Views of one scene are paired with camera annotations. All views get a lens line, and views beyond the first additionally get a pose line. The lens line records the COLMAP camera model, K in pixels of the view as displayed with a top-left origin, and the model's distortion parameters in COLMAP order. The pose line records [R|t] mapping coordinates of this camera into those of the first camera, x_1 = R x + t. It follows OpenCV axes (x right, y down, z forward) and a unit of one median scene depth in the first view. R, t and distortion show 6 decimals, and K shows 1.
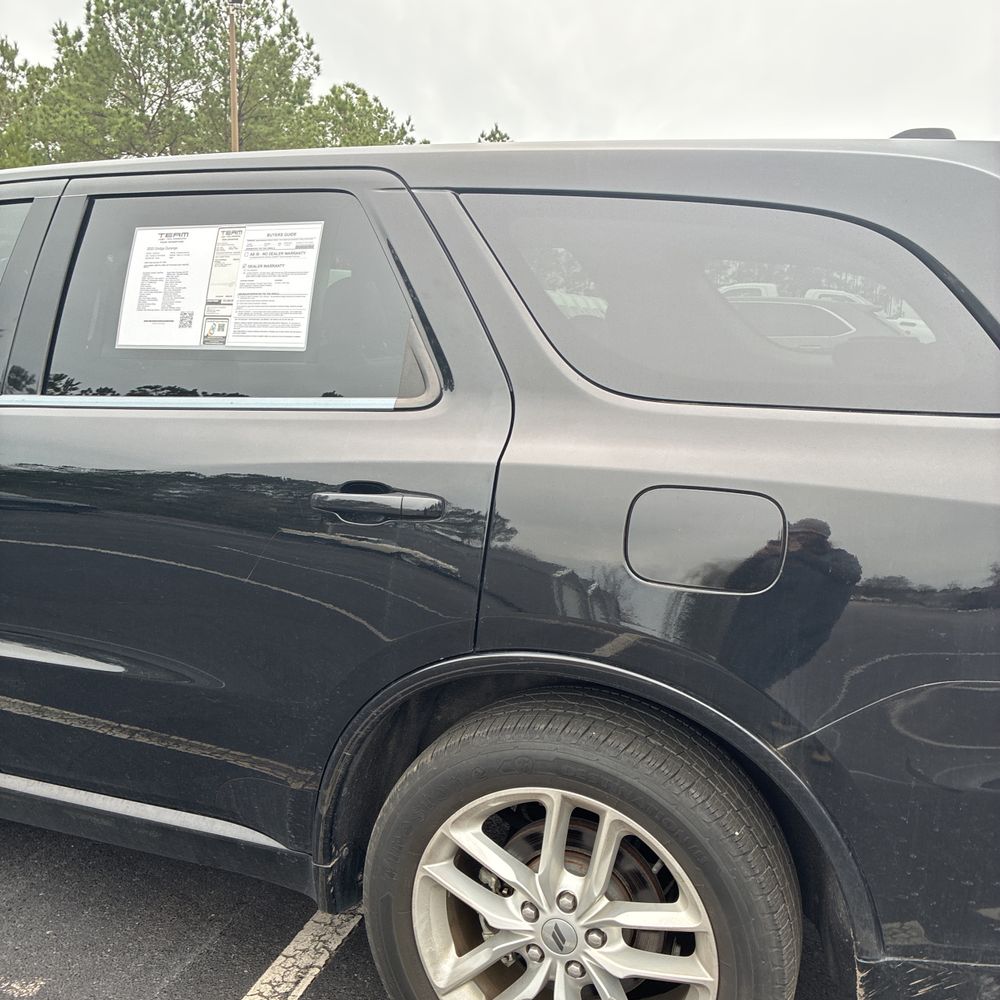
lens RADIAL K [[1015.3, 0, 512.3], [0, 1015.3, 497.2], [0, 0, 1]] dist [0.017426, 0.012165]
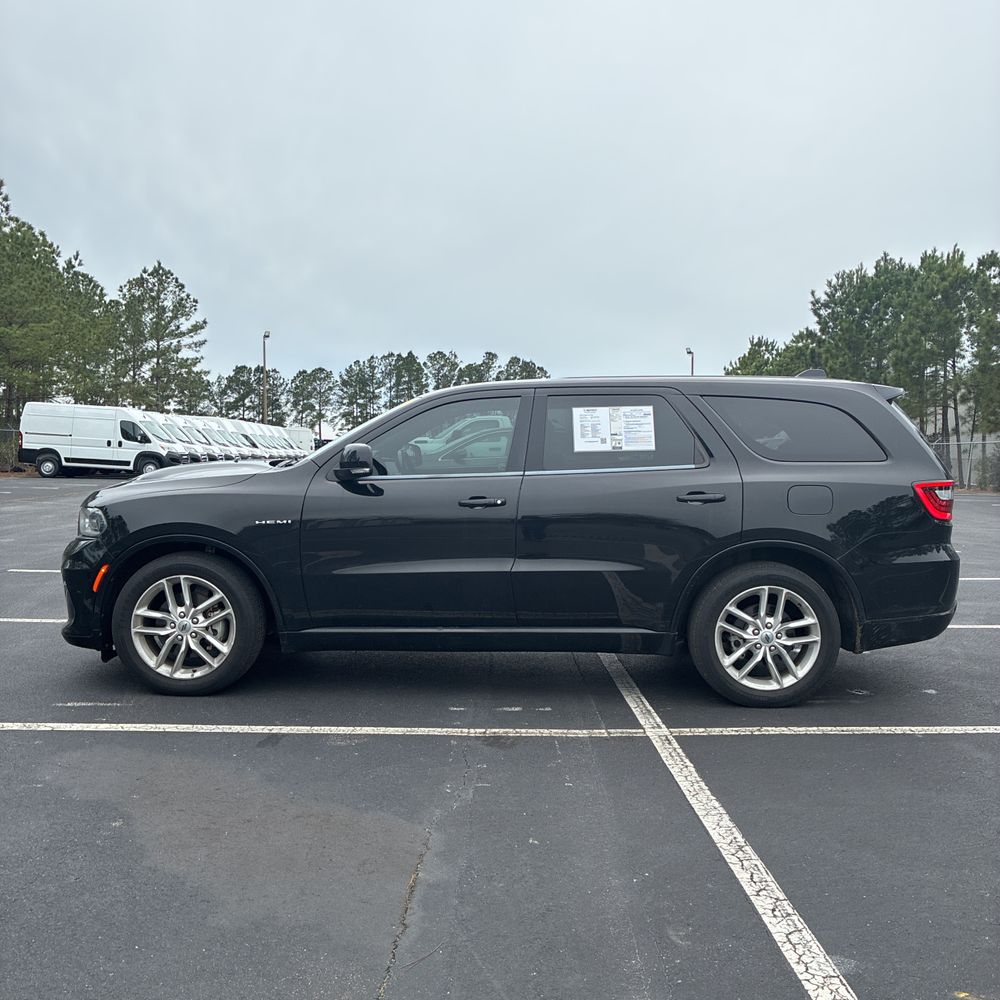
lens RADIAL K [[1034.7, 0, 499.3], [0, 1034.7, 477.7], [0, 0, 1]] dist [0.020493, 0.014684]
pose [[0.941311, -0.028062, 0.336371, -1.495062], [0.075821, 0.988650, -0.129702, 0.258755], [-0.328913, 0.147594, 0.932755, -1.459324]]
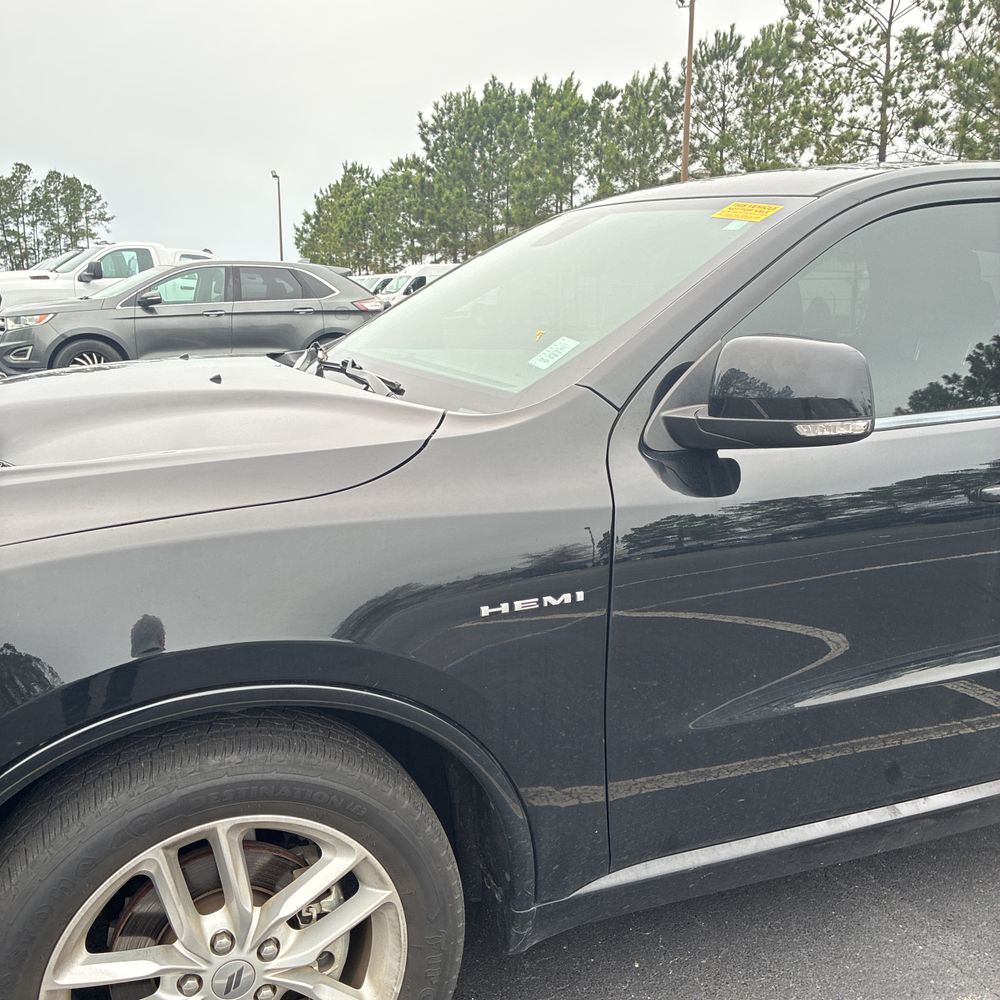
lens RADIAL K [[1019.0, 0, 477.4], [0, 1019.0, 497.6], [0, 0, 1]] dist [0.034701, 0.007762]
pose [[0.725464, -0.154642, 0.670662, -1.705092], [0.126104, 0.987801, 0.091360, -0.182521], [-0.676609, 0.018295, 0.736115, 0.696306]]
